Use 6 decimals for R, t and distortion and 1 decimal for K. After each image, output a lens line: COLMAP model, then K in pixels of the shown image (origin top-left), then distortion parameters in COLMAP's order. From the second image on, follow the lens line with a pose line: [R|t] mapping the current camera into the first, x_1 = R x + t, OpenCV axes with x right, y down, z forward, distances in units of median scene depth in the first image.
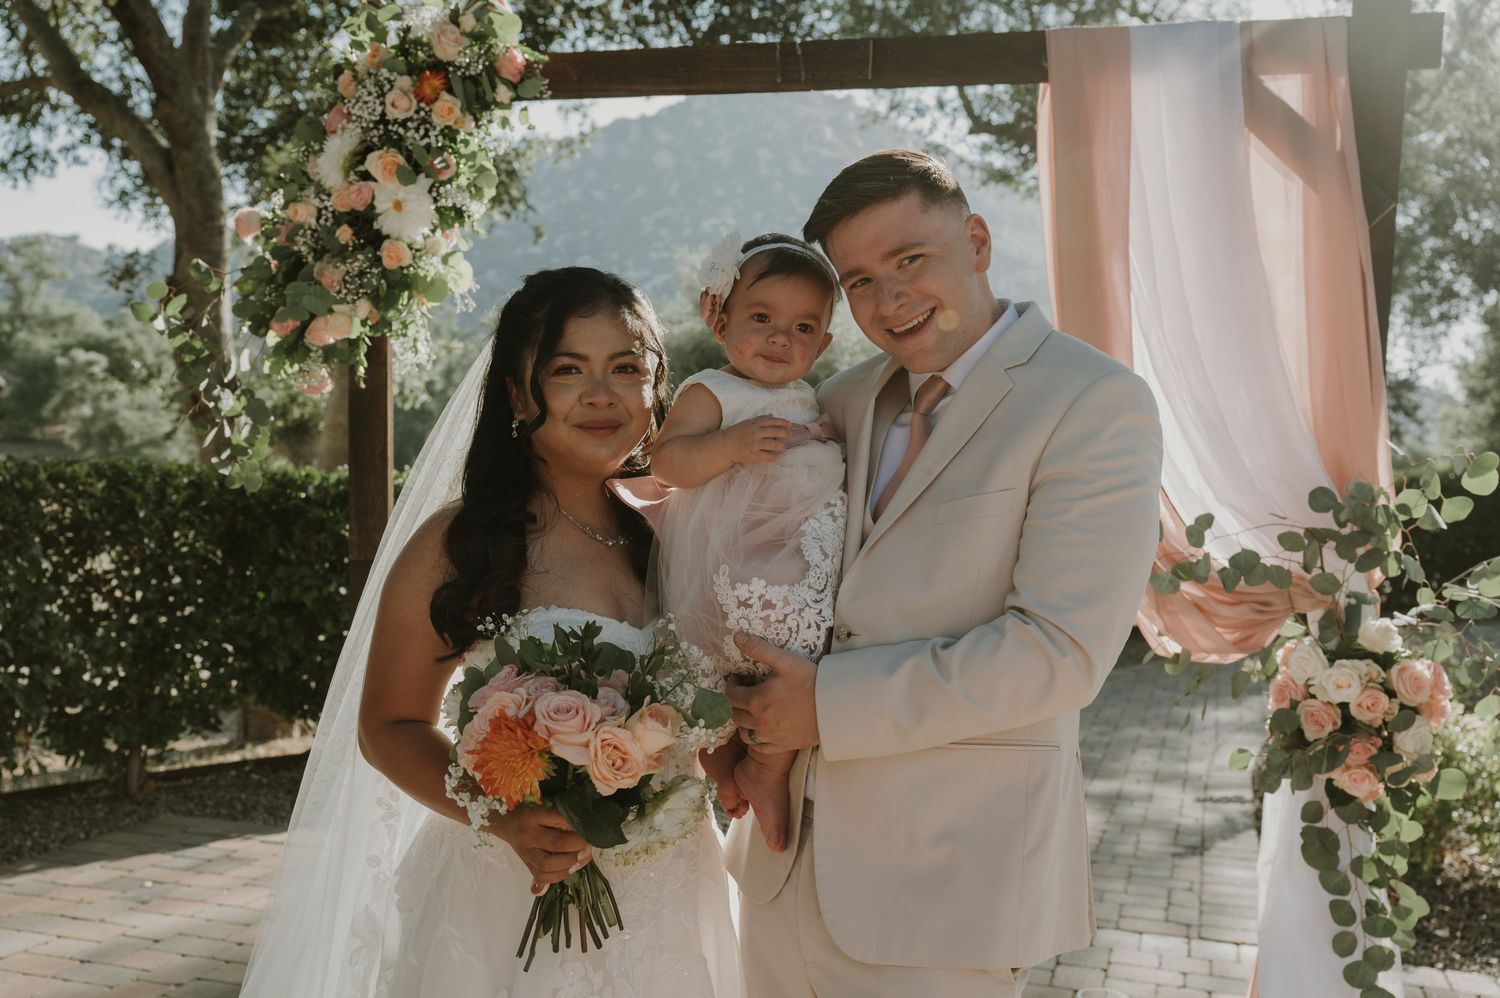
lens RADIAL K [[1499.3, 0, 750.0], [0, 1499.3, 499.0], [0, 0, 1]] dist [0.003284, 0.008330]
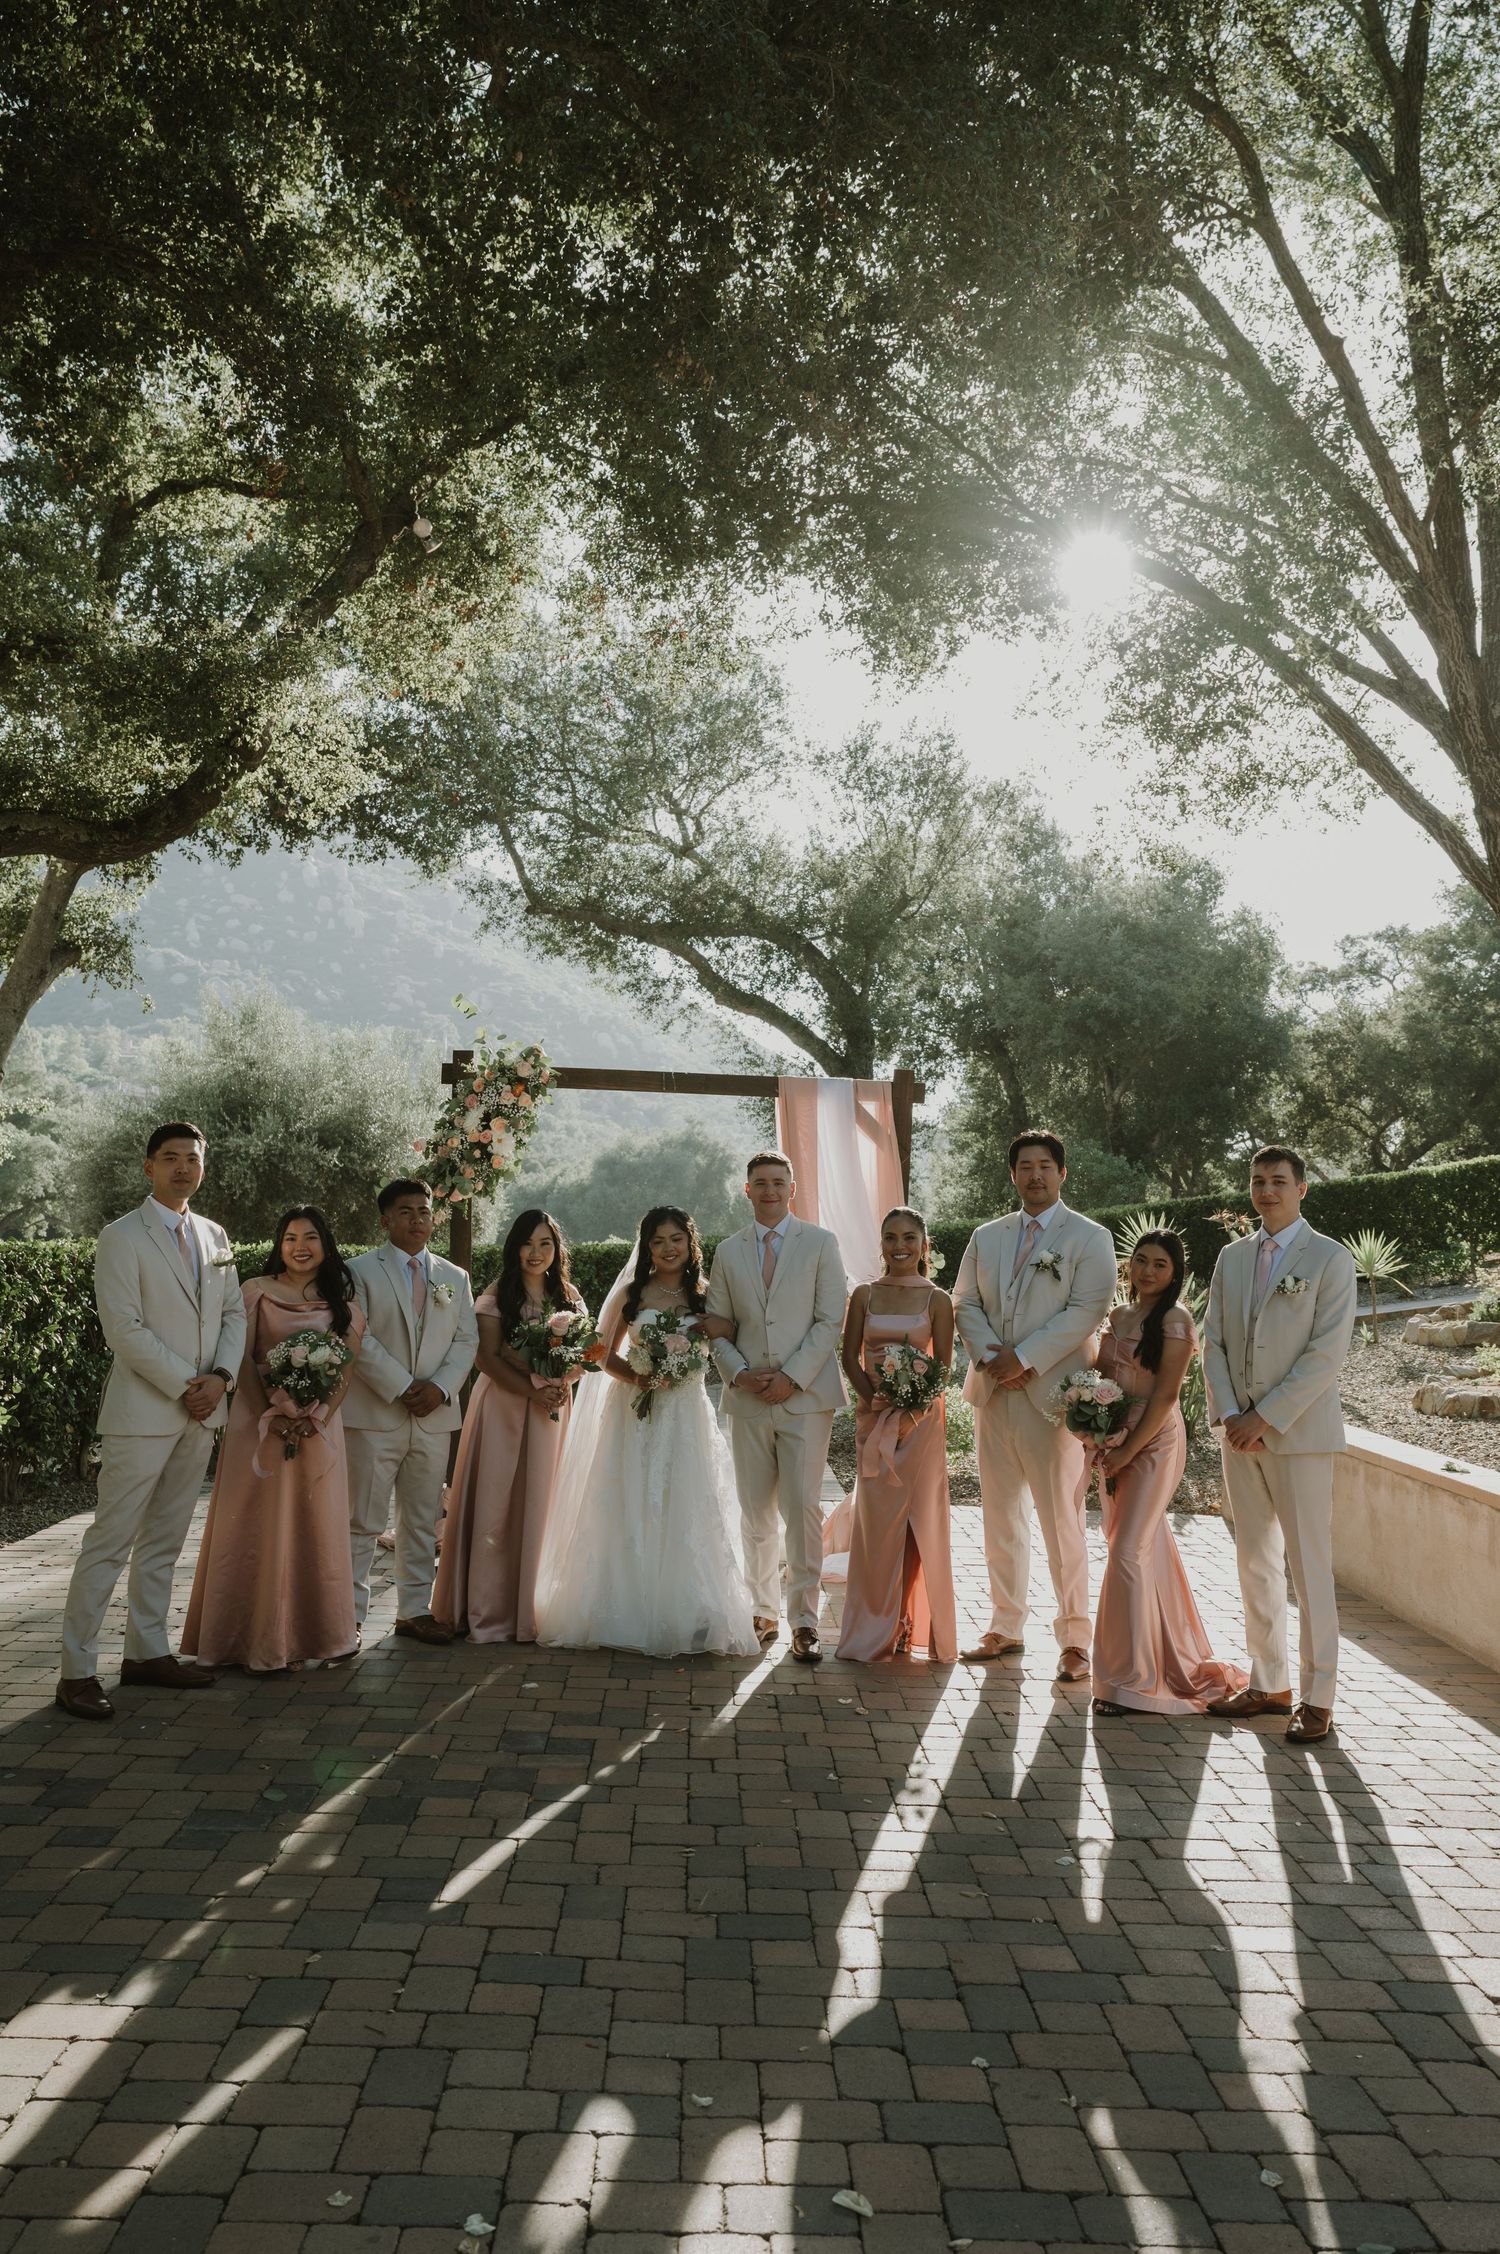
lens RADIAL K [[1753.4, 0, 750.6], [0, 1753.4, 1110.8], [0, 0, 1]] dist [-0.009846, -0.003033]
pose [[0.946345, 0.018203, 0.322644, -0.728761], [0.005426, 0.997377, -0.072184, -0.049298], [-0.323112, 0.070062, 0.943764, -1.598674]]
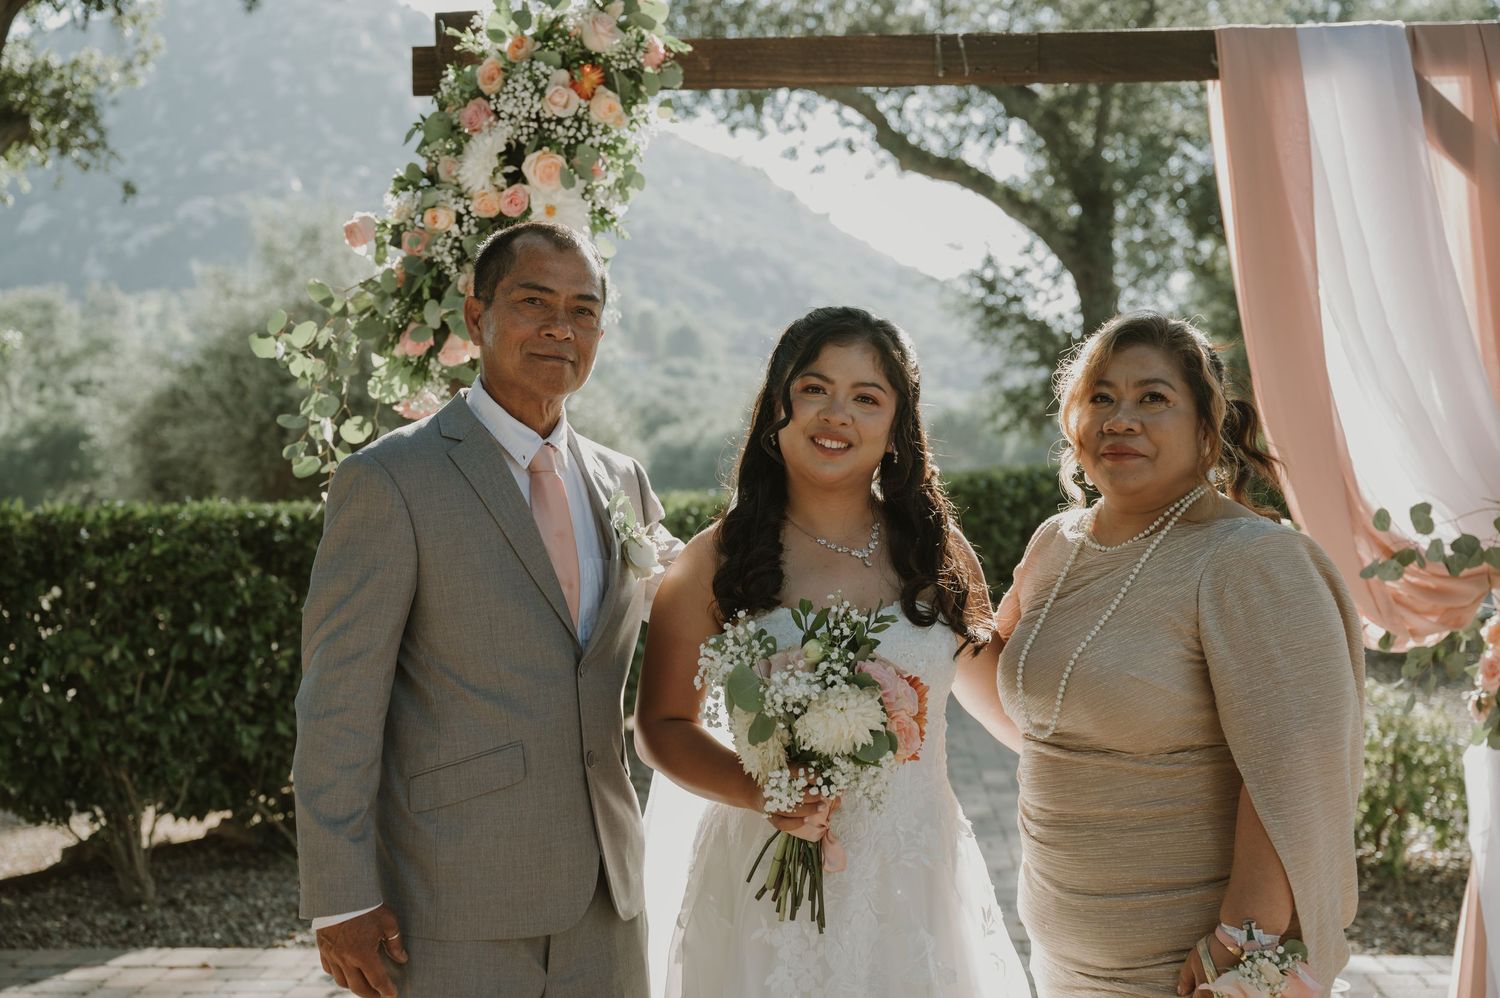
lens RADIAL K [[1922.8, 0, 738.6], [0, 1922.8, 504.0], [0, 0, 1]] dist [0.017880, -0.020602]
pose [[0.971150, -0.049692, 0.233234, -0.408016], [0.050369, 0.998726, 0.003056, -0.014706], [-0.233089, 0.008780, 0.972416, -0.166305]]
